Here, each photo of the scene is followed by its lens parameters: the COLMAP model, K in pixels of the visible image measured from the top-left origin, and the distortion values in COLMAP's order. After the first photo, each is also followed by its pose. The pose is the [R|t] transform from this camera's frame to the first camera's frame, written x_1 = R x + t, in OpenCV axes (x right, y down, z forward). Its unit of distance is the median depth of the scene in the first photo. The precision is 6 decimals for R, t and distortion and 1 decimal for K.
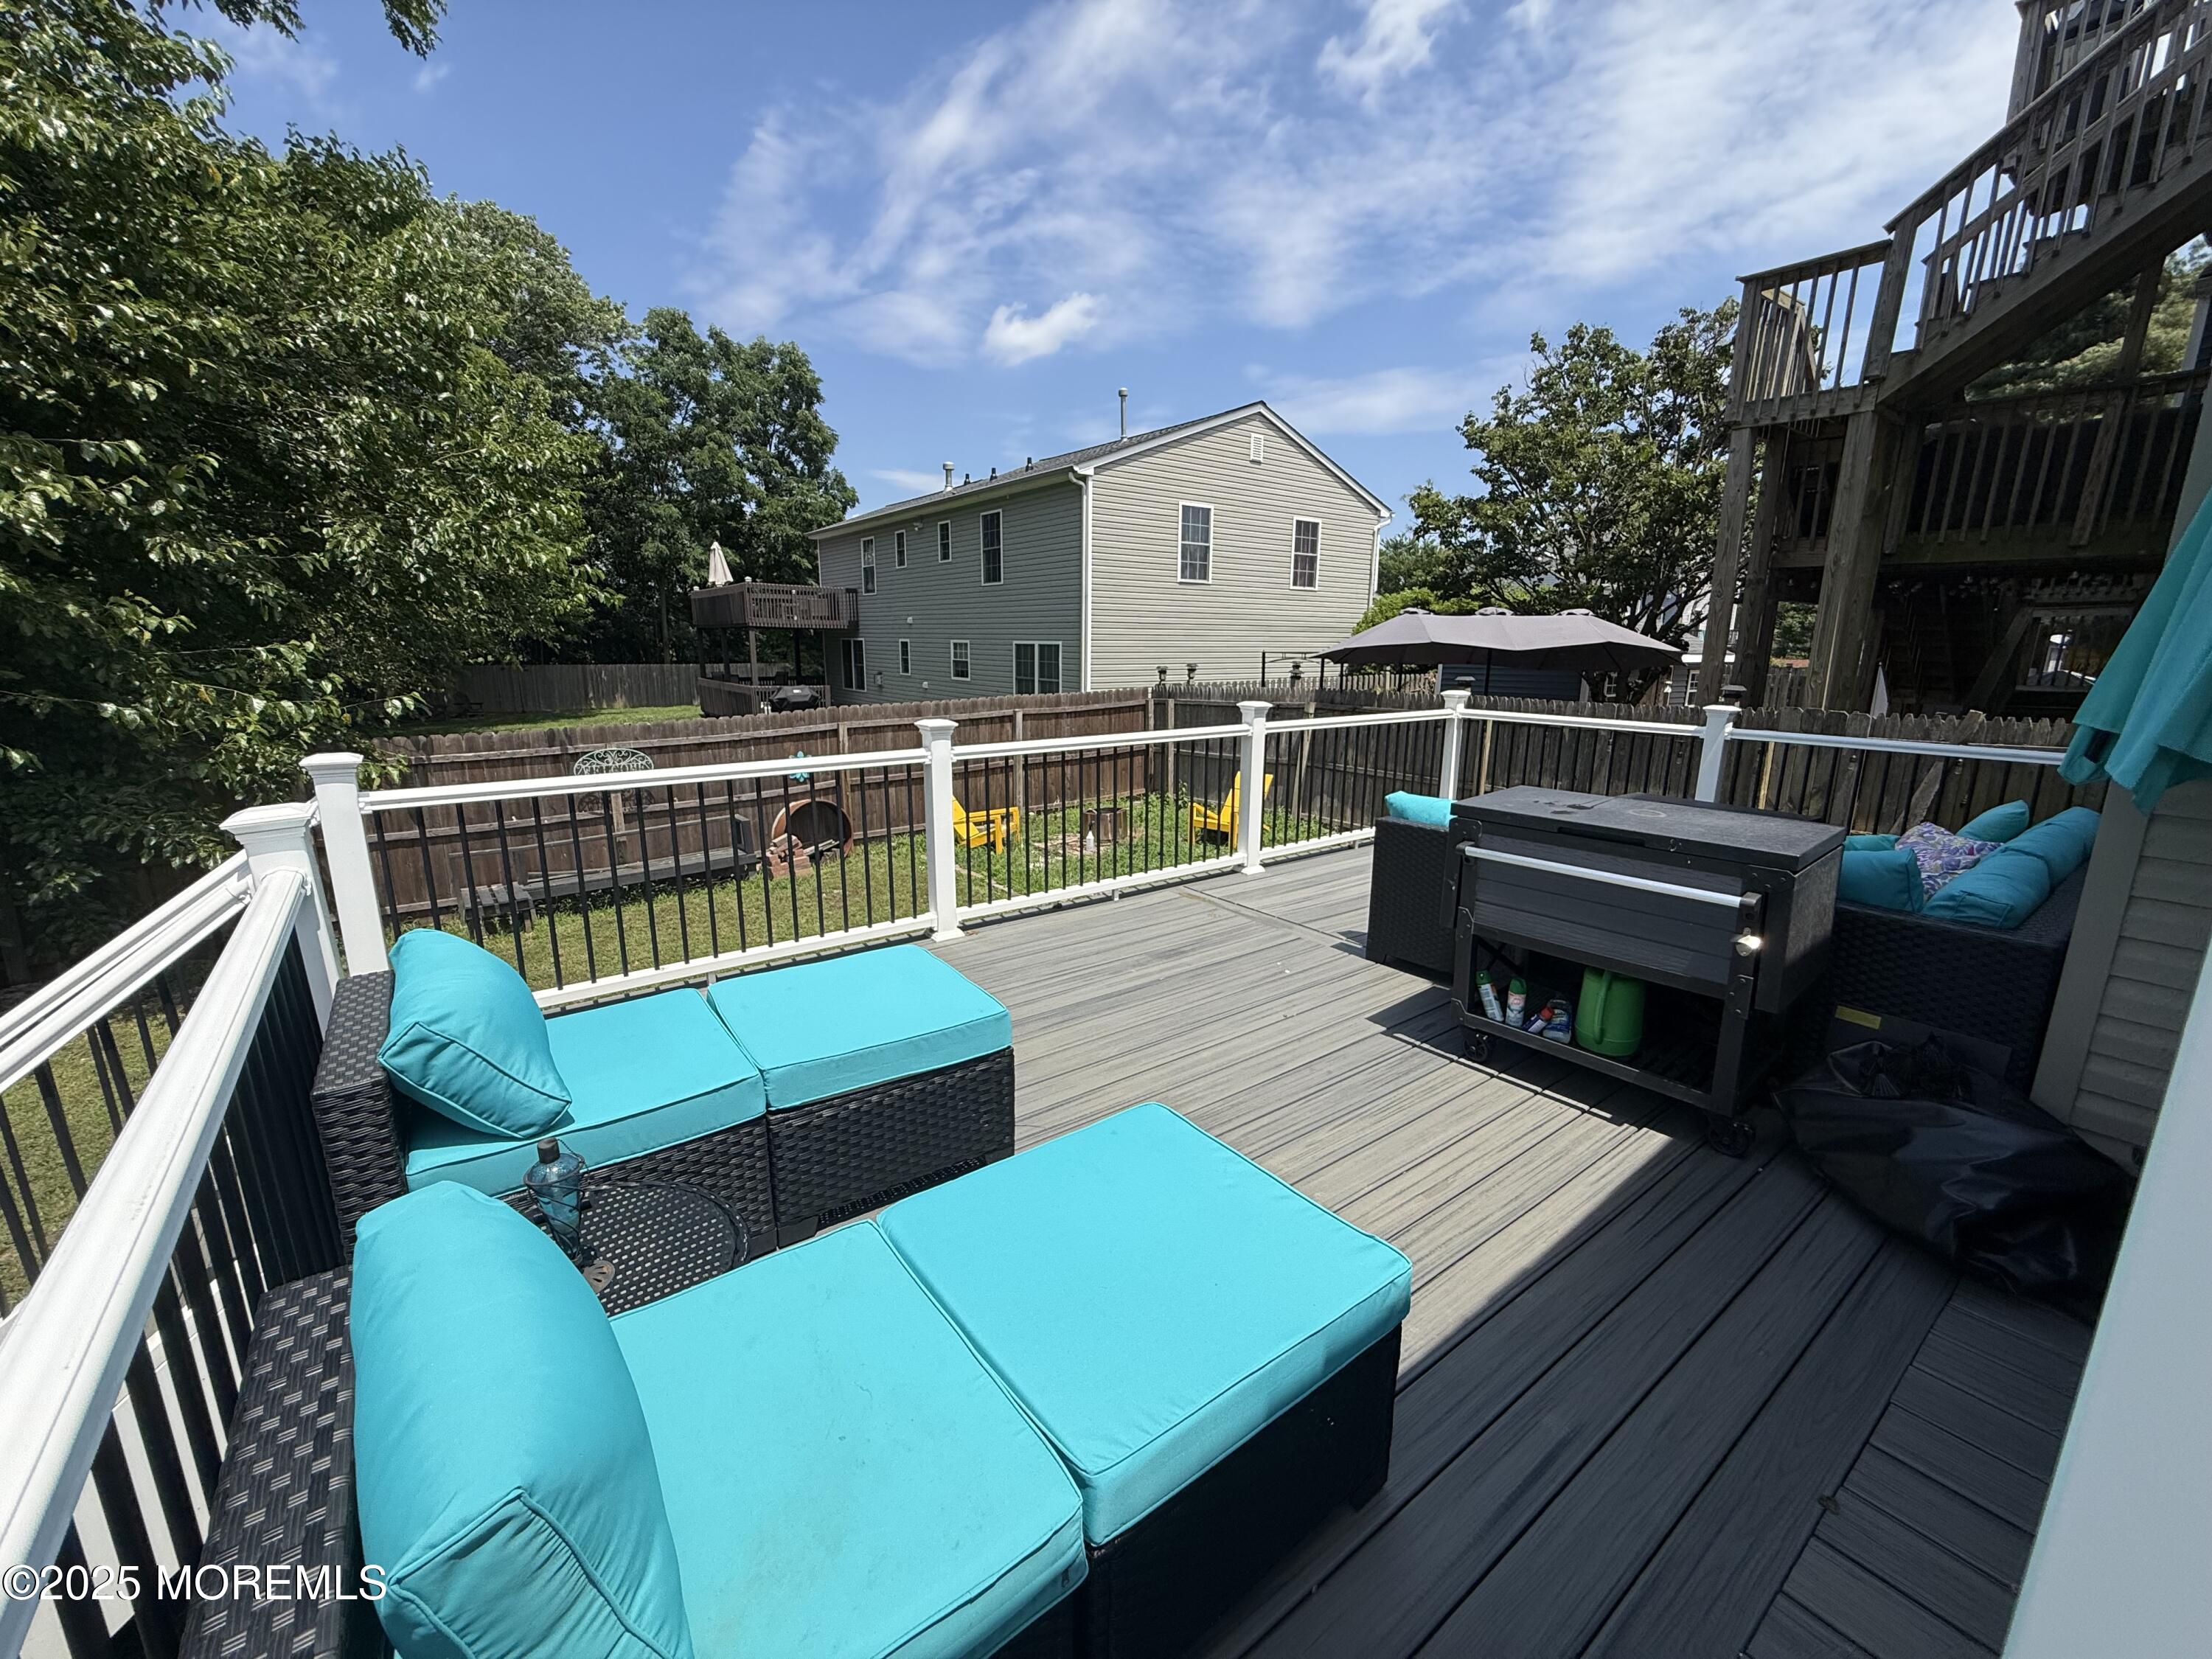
lens RADIAL K [[879.2, 0, 1106.0], [0, 879.2, 829.5], [0, 0, 1]] dist [0.000470, 0.000047]
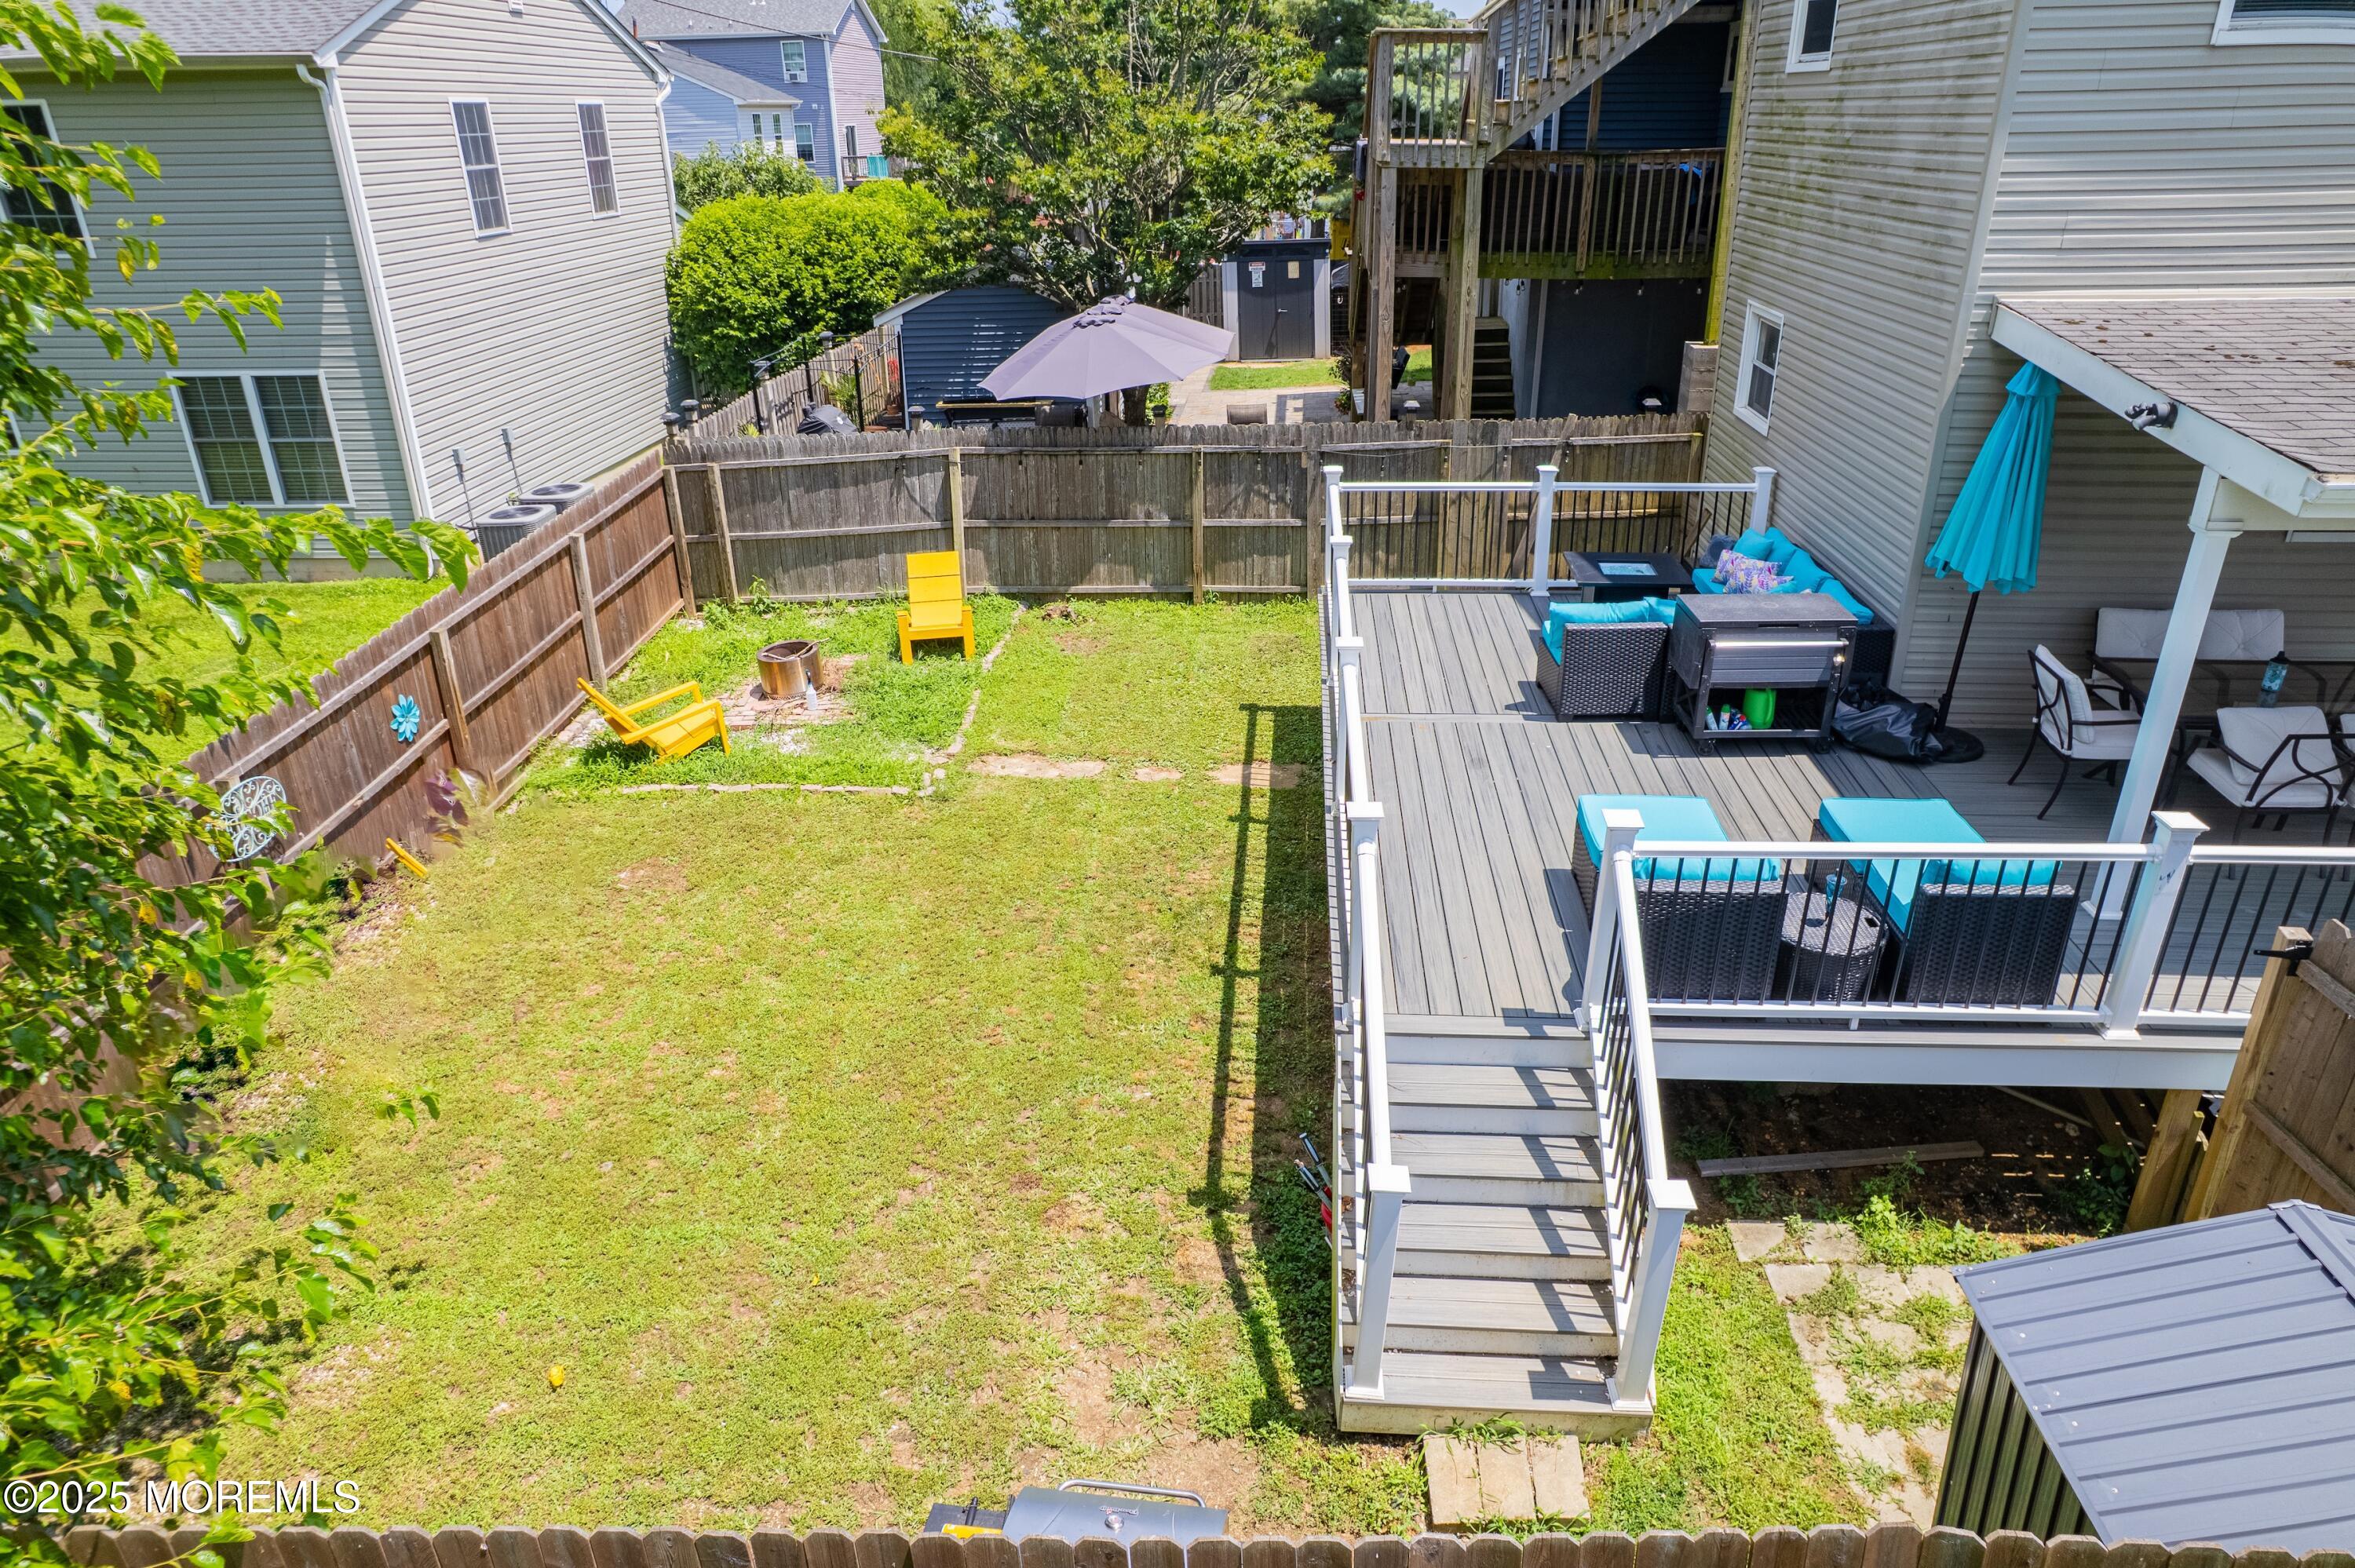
lens RADIAL K [[1519.9, 0, 1178.4], [0, 1519.9, 806.8], [0, 0, 1]] dist [-0.078706, 0.072435]
pose [[0.655150, -0.334276, 0.677524, -1.064387], [0.181159, 0.940135, 0.288666, -0.319934], [-0.733457, -0.066380, 0.676486, -0.133167]]
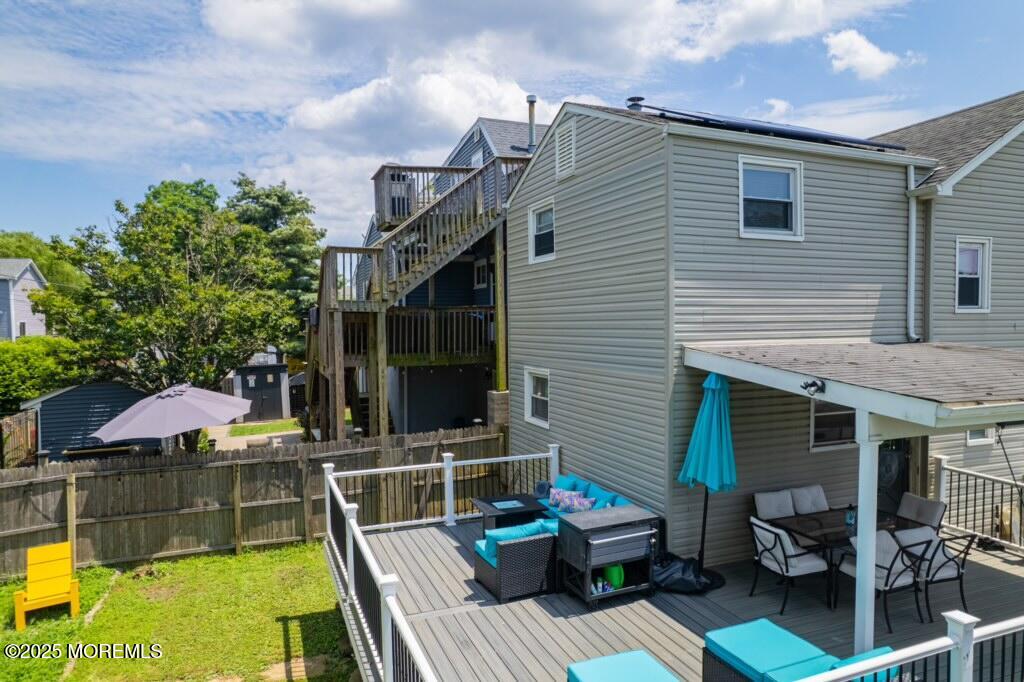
lens RADIAL K [[661.0, 0, 512.4], [0, 661.0, 350.9], [0, 0, 1]] dist [-0.078706, 0.072435]
pose [[0.265088, -0.052941, 0.962770, -0.764601], [0.217242, 0.976098, -0.006141, -0.282893], [-0.939433, 0.210782, 0.270253, 0.210093]]
